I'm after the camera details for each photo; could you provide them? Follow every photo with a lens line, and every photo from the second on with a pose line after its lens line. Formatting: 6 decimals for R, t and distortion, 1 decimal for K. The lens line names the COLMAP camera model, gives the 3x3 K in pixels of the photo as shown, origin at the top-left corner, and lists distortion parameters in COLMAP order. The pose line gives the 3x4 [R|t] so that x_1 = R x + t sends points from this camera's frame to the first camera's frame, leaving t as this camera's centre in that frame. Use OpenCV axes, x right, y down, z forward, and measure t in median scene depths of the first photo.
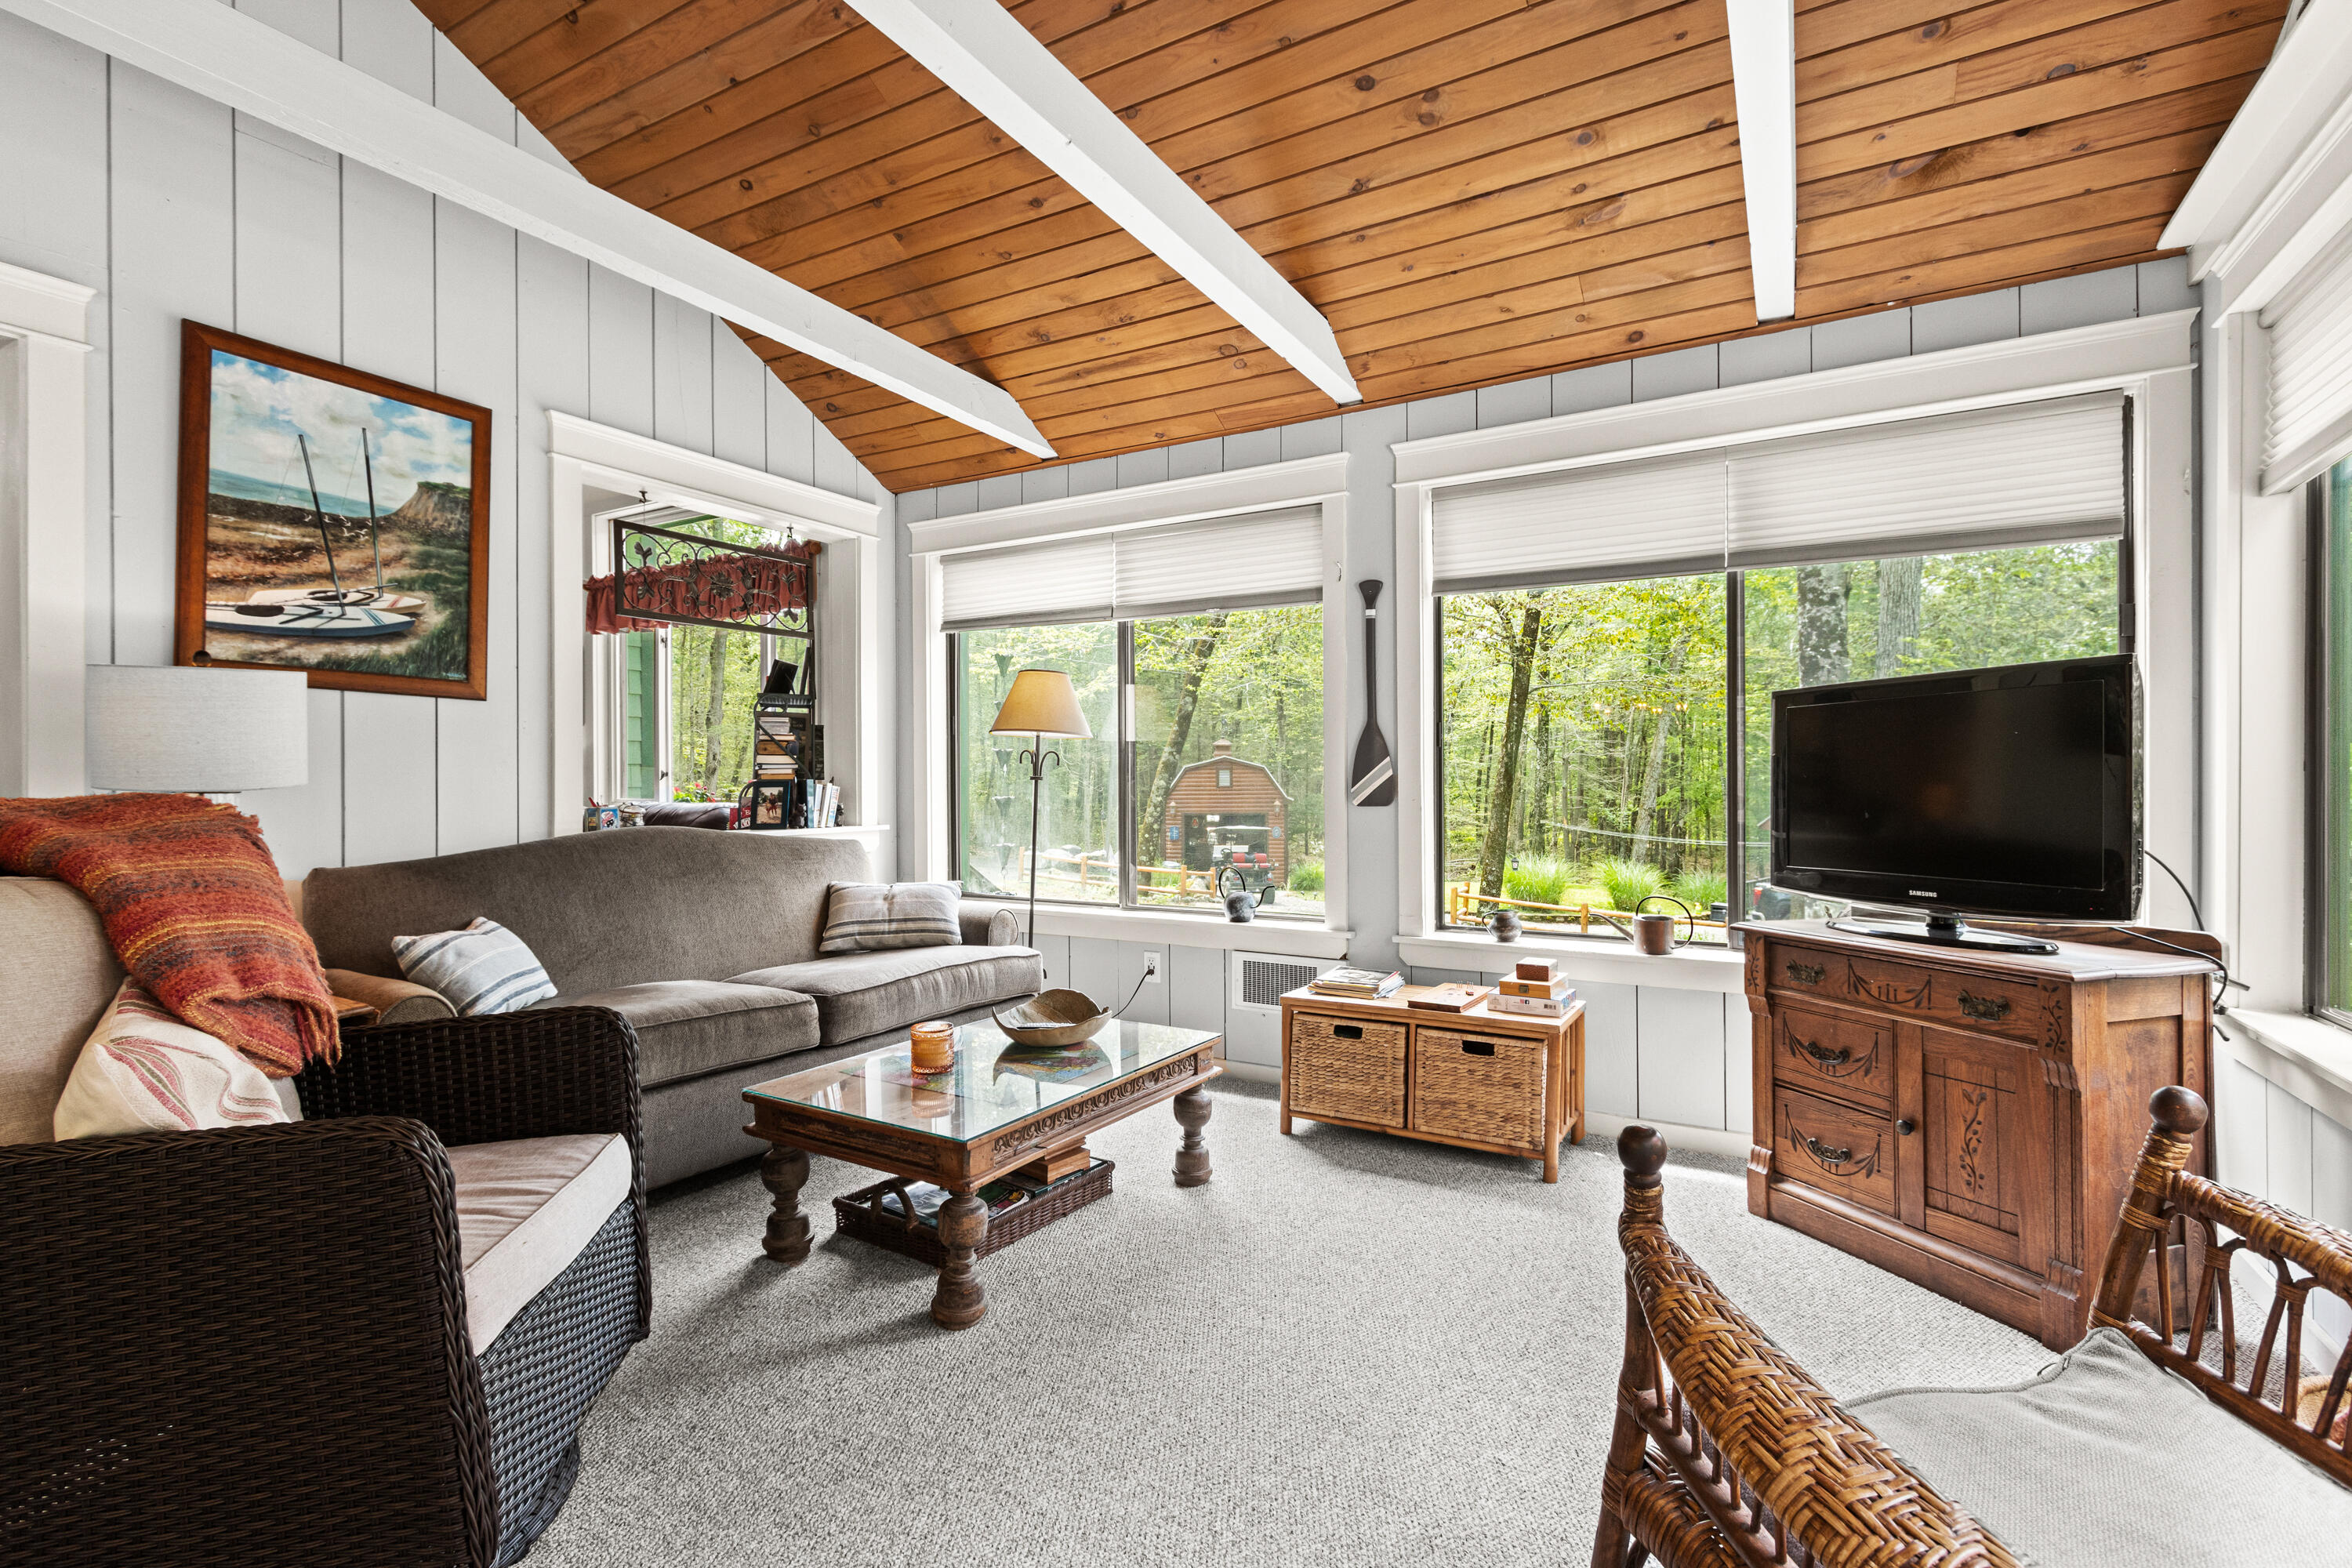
lens RADIAL K [[1084.1, 0, 1173.8], [0, 1084.1, 774.5], [0, 0, 1]] dist [0.004017, 0.000081]
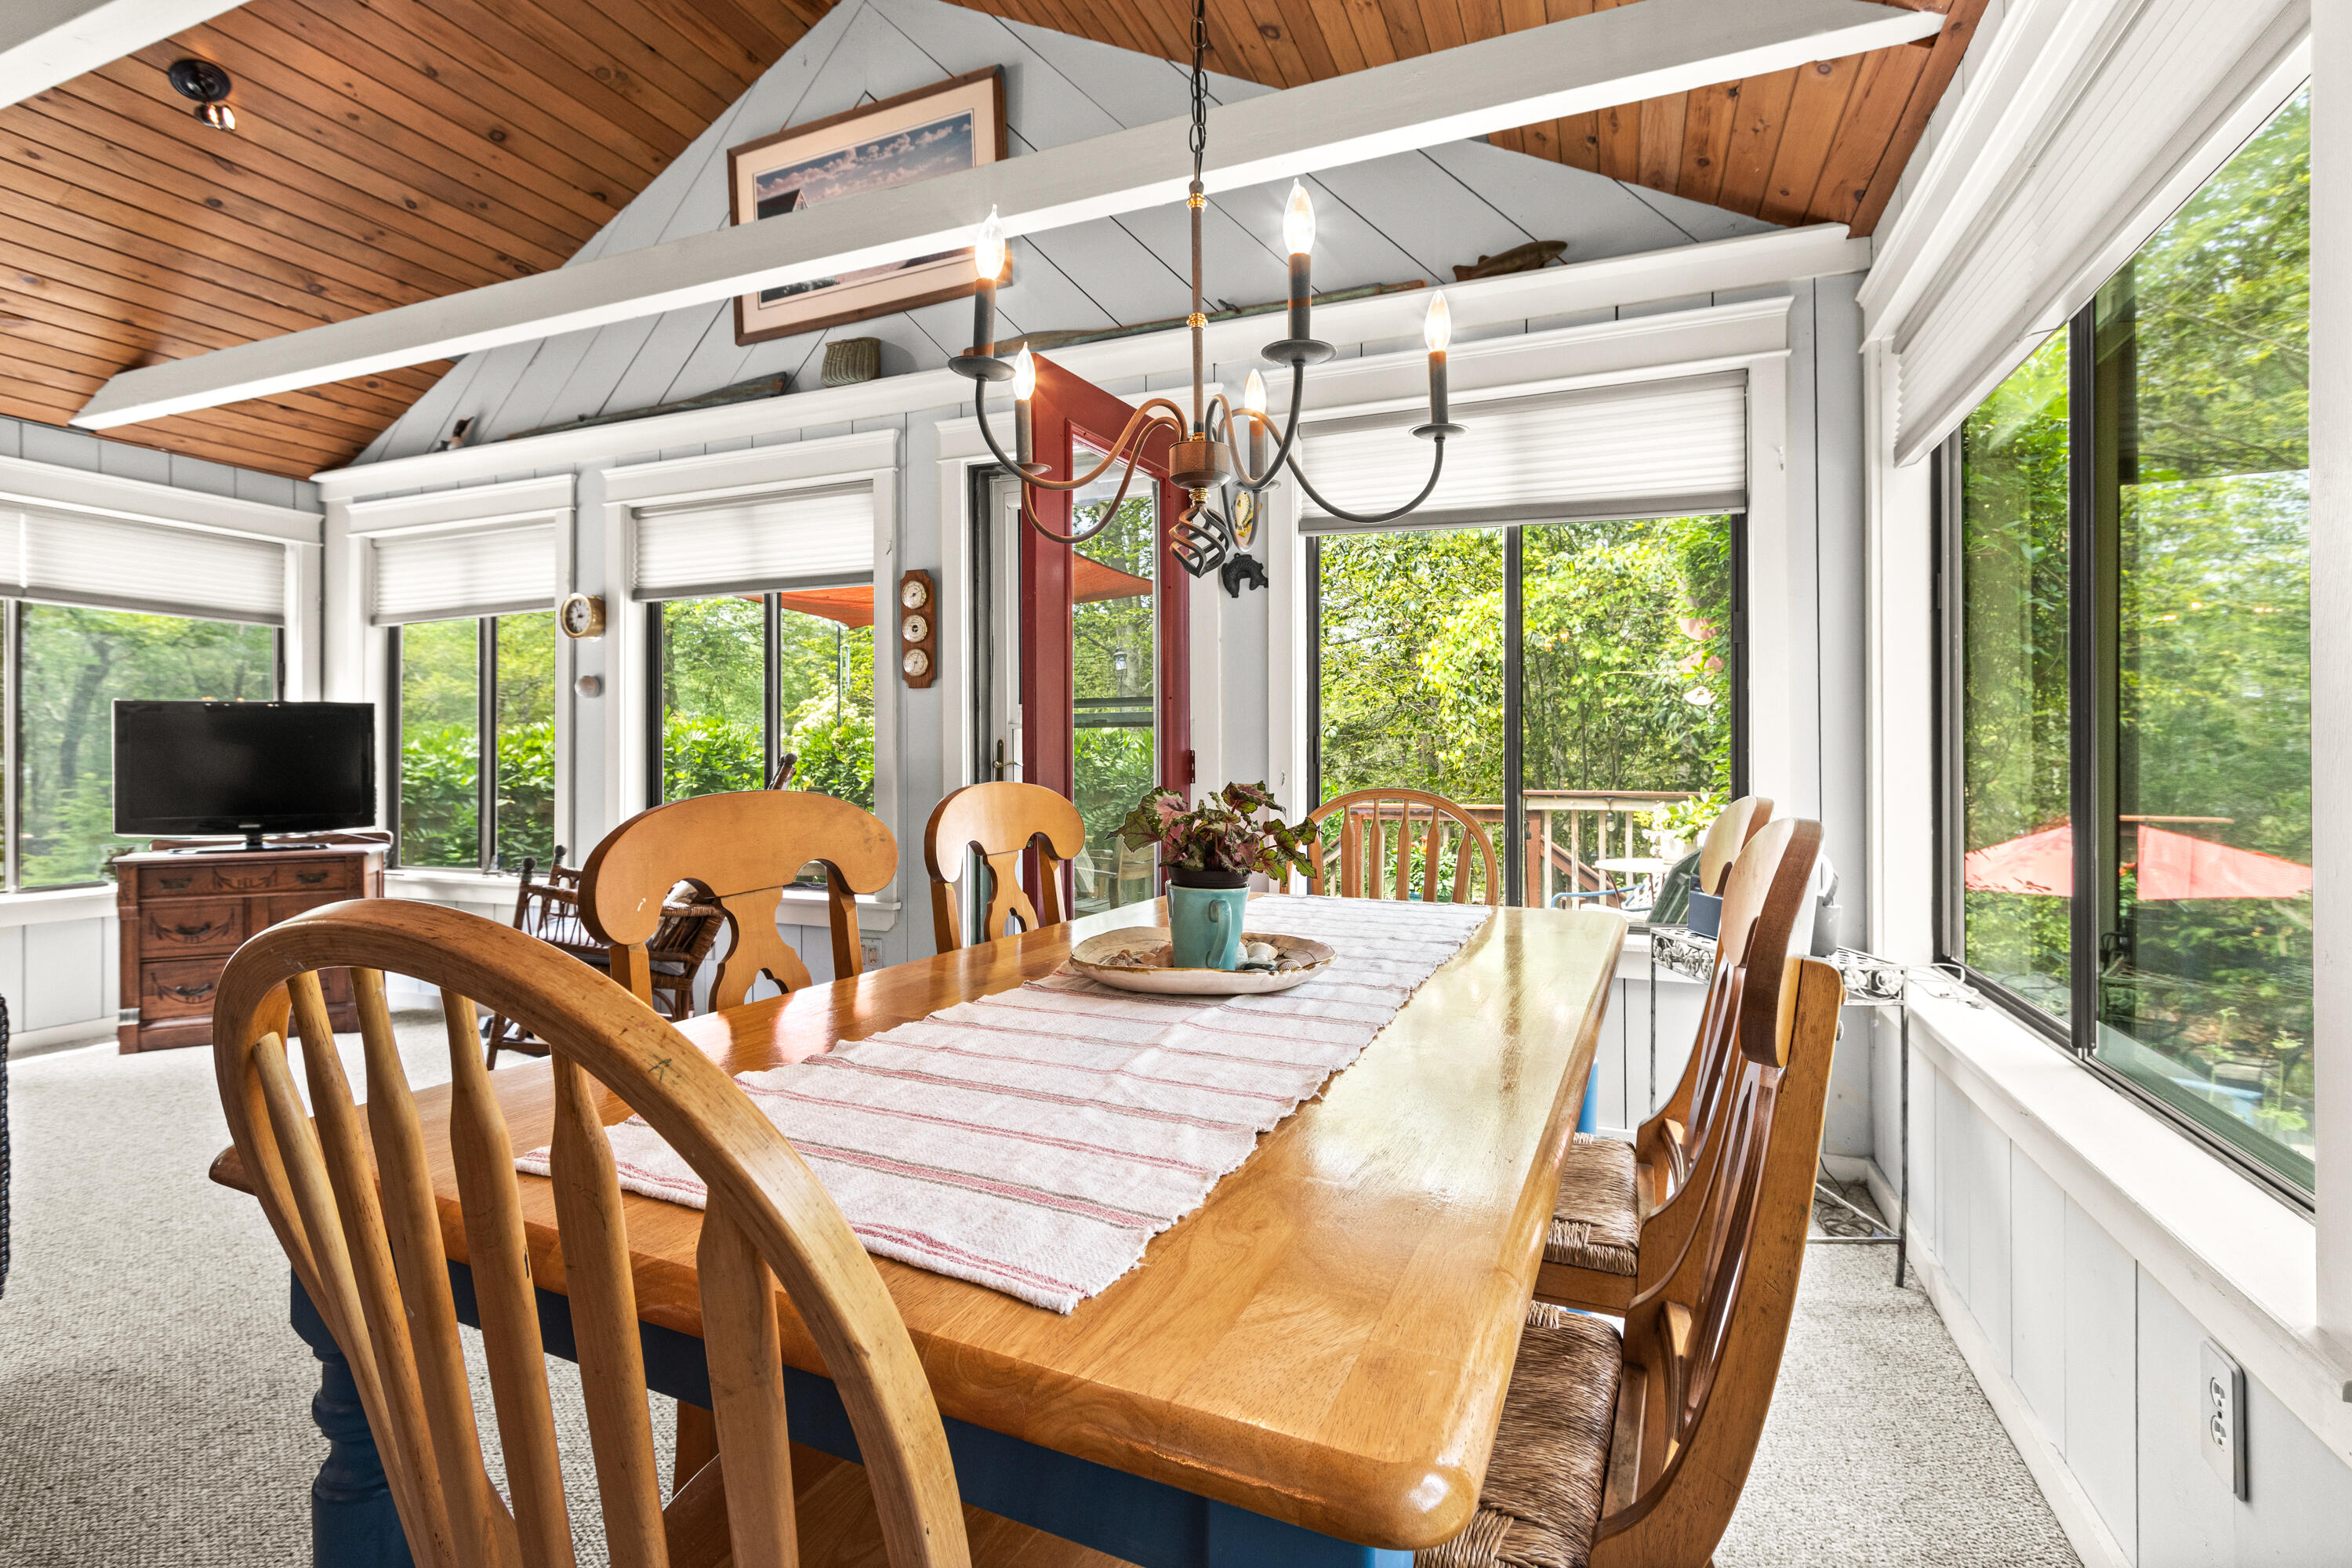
lens RADIAL K [[1084.1, 0, 1187.5], [0, 1084.1, 759.3], [0, 0, 1]] dist [0.004017, 0.000081]
pose [[-0.157596, 0.010422, 0.987449, -1.179628], [0.000939, 0.999945, -0.010404, 0.020385], [-0.987503, -0.000712, -0.157597, -0.197823]]
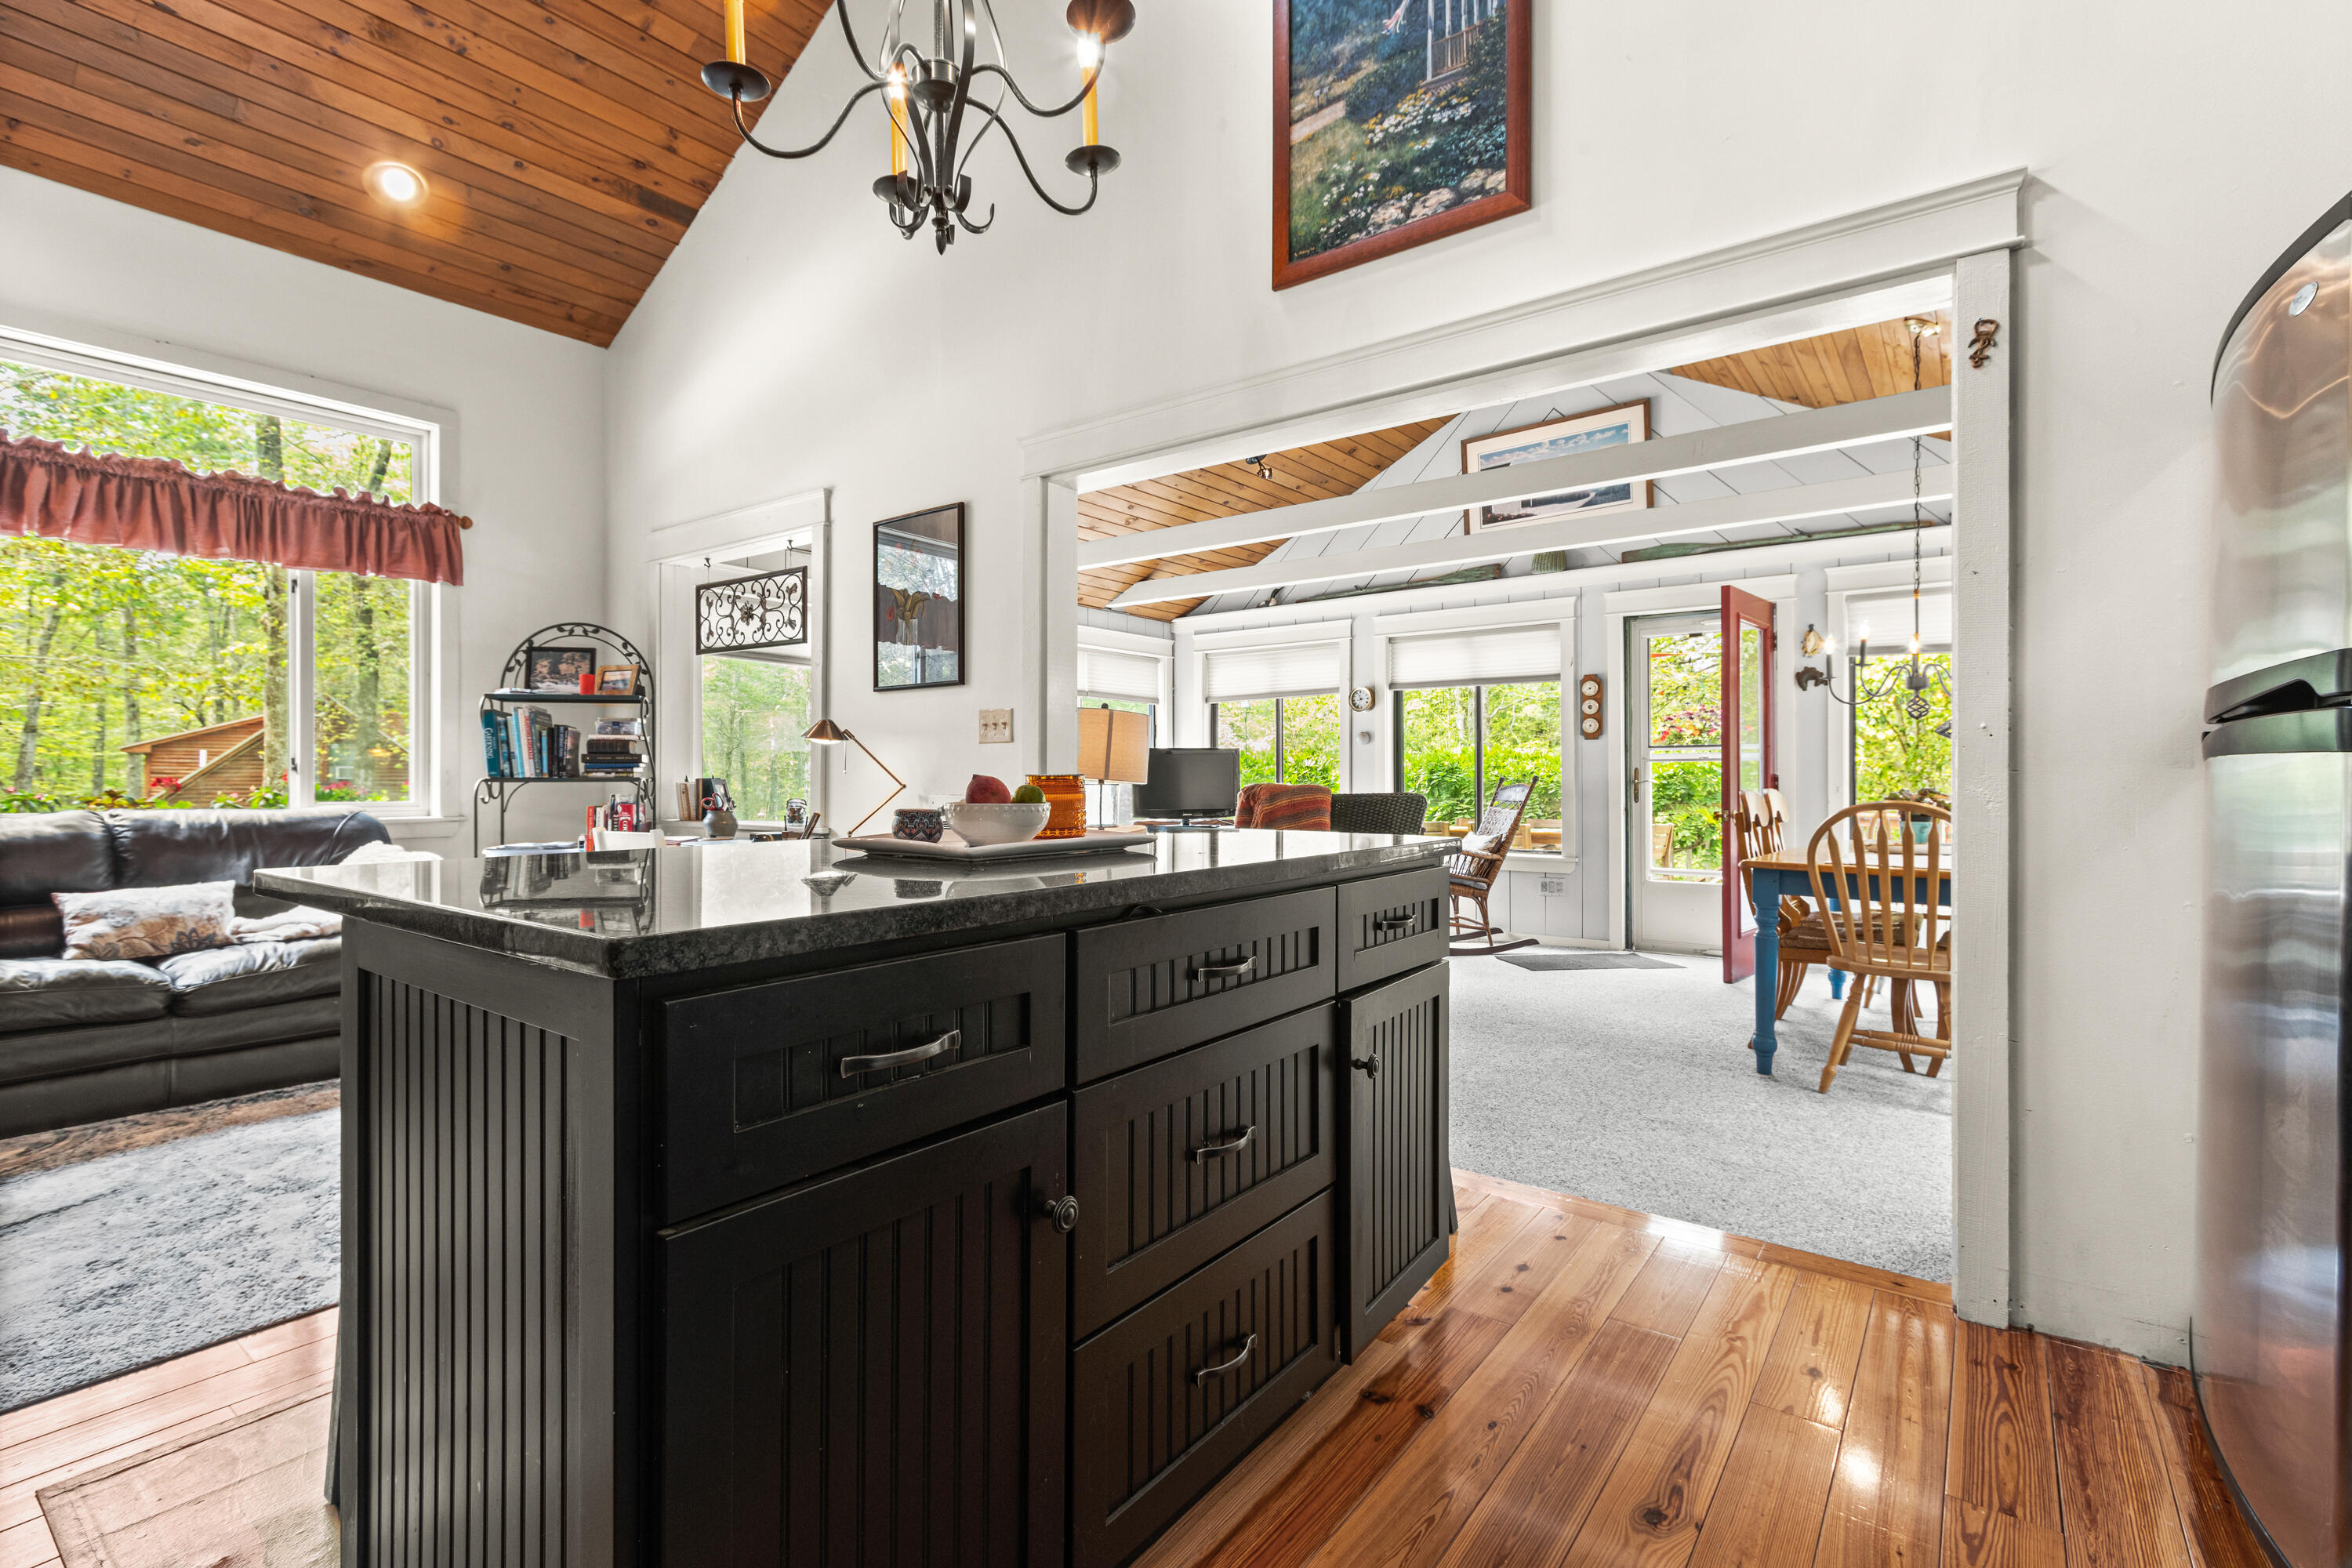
lens RADIAL K [[1084.1, 0, 1160.0], [0, 1084.1, 787.9], [0, 0, 1]] dist [0.004017, 0.000081]
pose [[0.132309, -0.006348, 0.991188, -2.417035], [0.003941, 0.999975, 0.005879, 0.008661], [-0.991201, 0.003128, 0.132331, 0.599603]]
